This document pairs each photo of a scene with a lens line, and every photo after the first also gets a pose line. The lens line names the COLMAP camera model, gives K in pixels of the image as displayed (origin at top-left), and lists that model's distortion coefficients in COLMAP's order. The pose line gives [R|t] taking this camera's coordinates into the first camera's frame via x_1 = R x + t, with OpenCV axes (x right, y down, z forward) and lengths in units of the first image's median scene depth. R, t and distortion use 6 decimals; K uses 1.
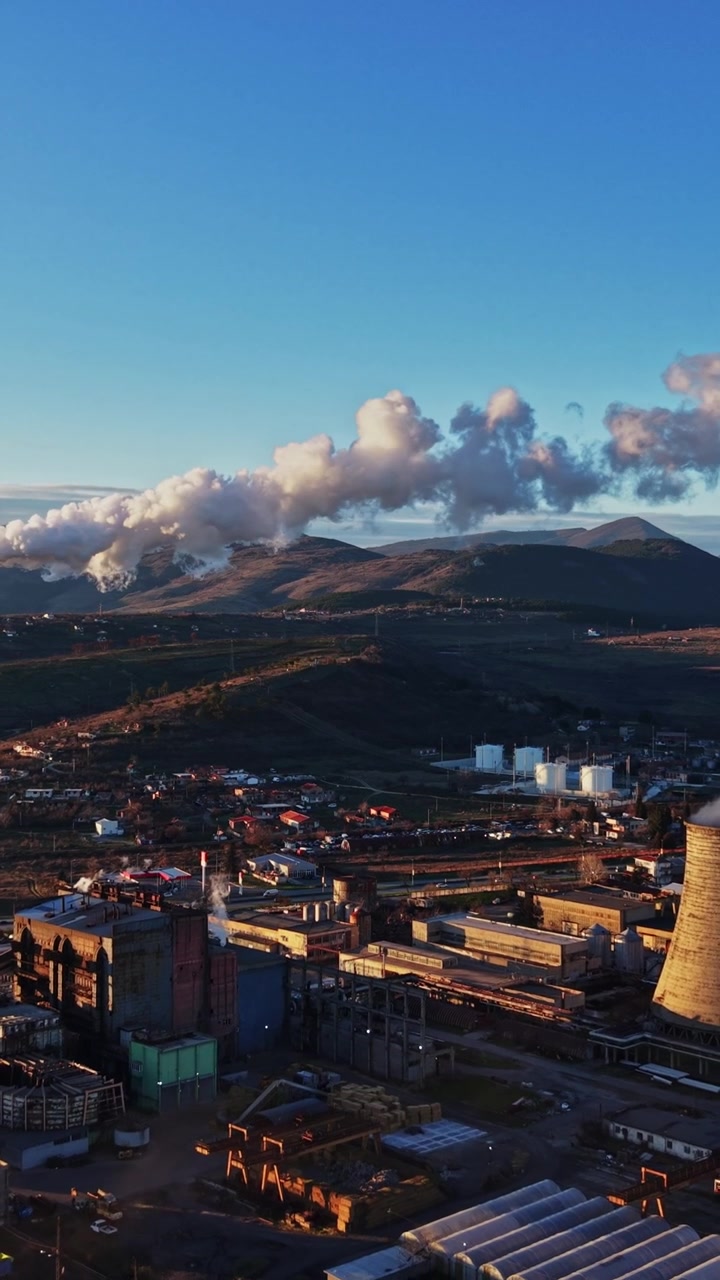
lens RADIAL K [[1617.1, 0, 359.8], [0, 1617.1, 628.6], [0, 0, 1]] dist [0.066122, 0.000000]
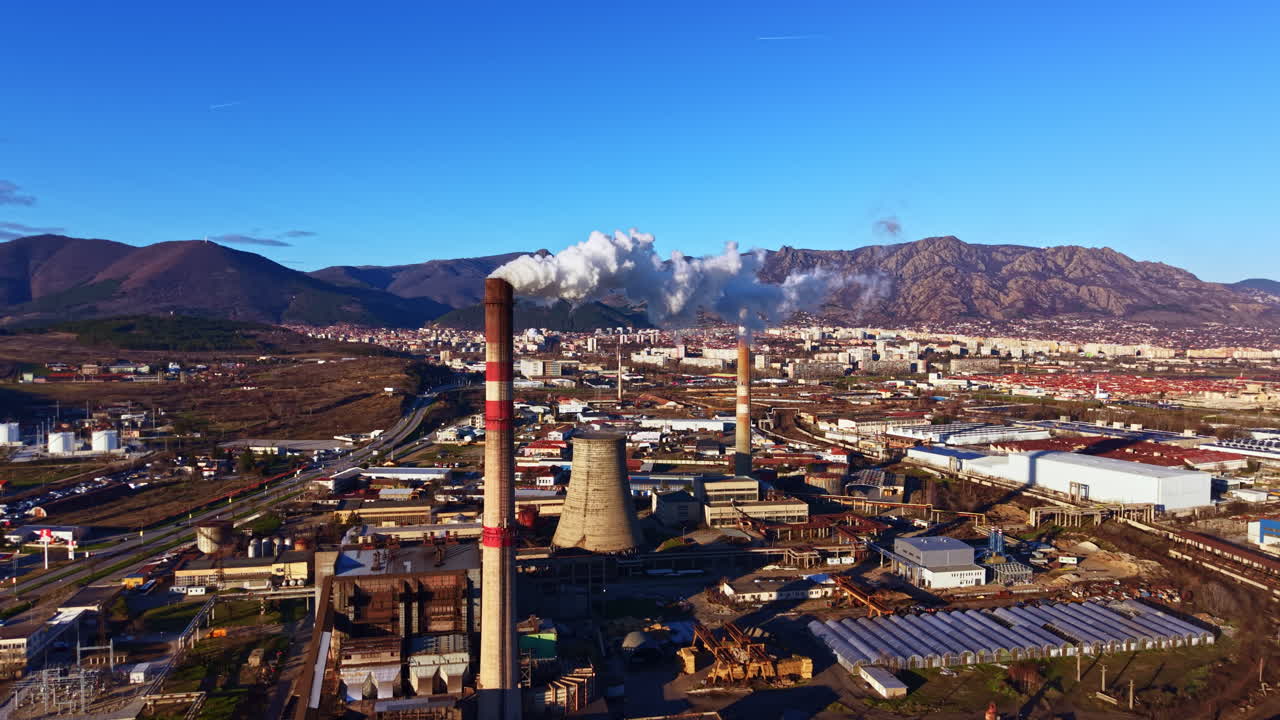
lens RADIAL K [[912.6, 0, 641.0], [0, 912.6, 359.0], [0, 0, 1]] dist [0.040057, -0.049583]
pose [[0.506799, -0.034560, 0.861371, -0.659841], [0.006306, 0.999318, 0.036384, -0.004364], [-0.862041, -0.013007, 0.506671, 0.469767]]
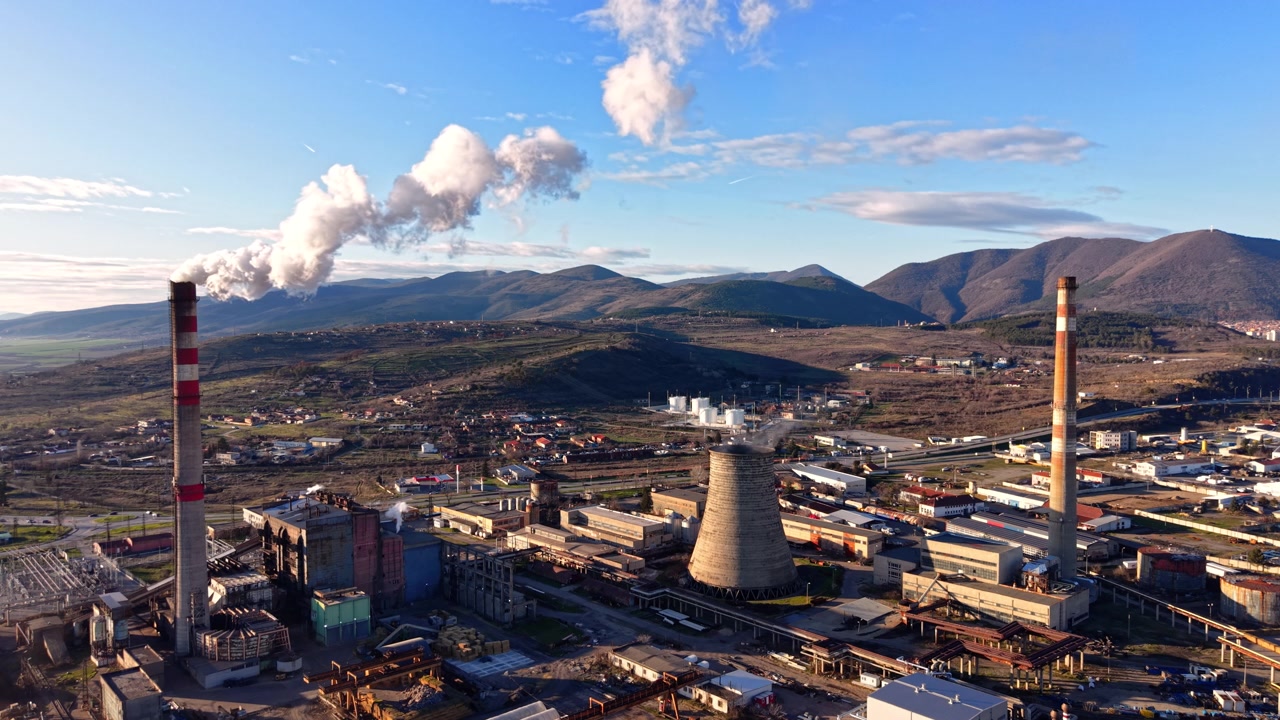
lens RADIAL K [[912.6, 0, 639.1], [0, 912.6, 358.9], [0, 0, 1]] dist [0.040057, -0.049583]
pose [[0.999577, -0.006190, -0.028434, 0.169124], [0.007099, 0.999463, 0.031992, 0.005836], [0.028221, -0.032180, 0.999084, 0.145376]]
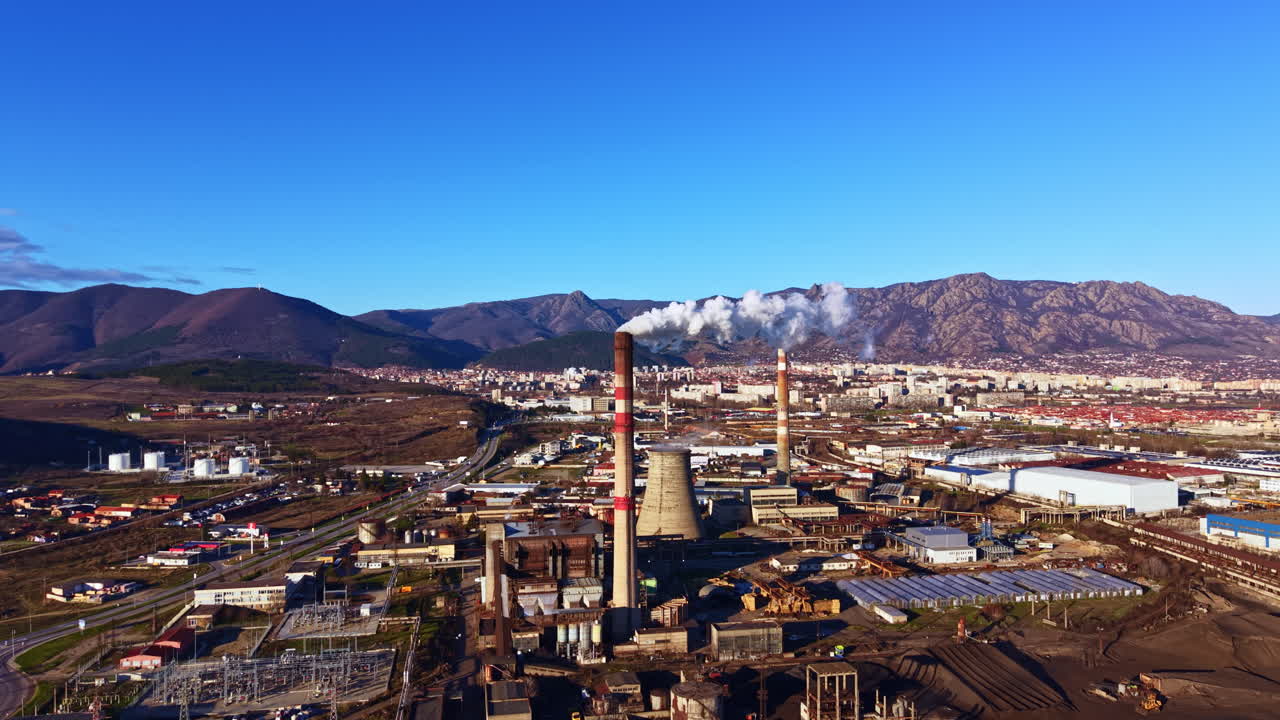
lens RADIAL K [[912.6, 0, 642.7], [0, 912.6, 354.6], [0, 0, 1]] dist [0.040057, -0.049583]
pose [[0.534633, 0.000497, 0.845084, -0.934952], [0.017063, 0.999790, -0.011383, -0.002638], [-0.844912, 0.020505, 0.534512, 0.359019]]
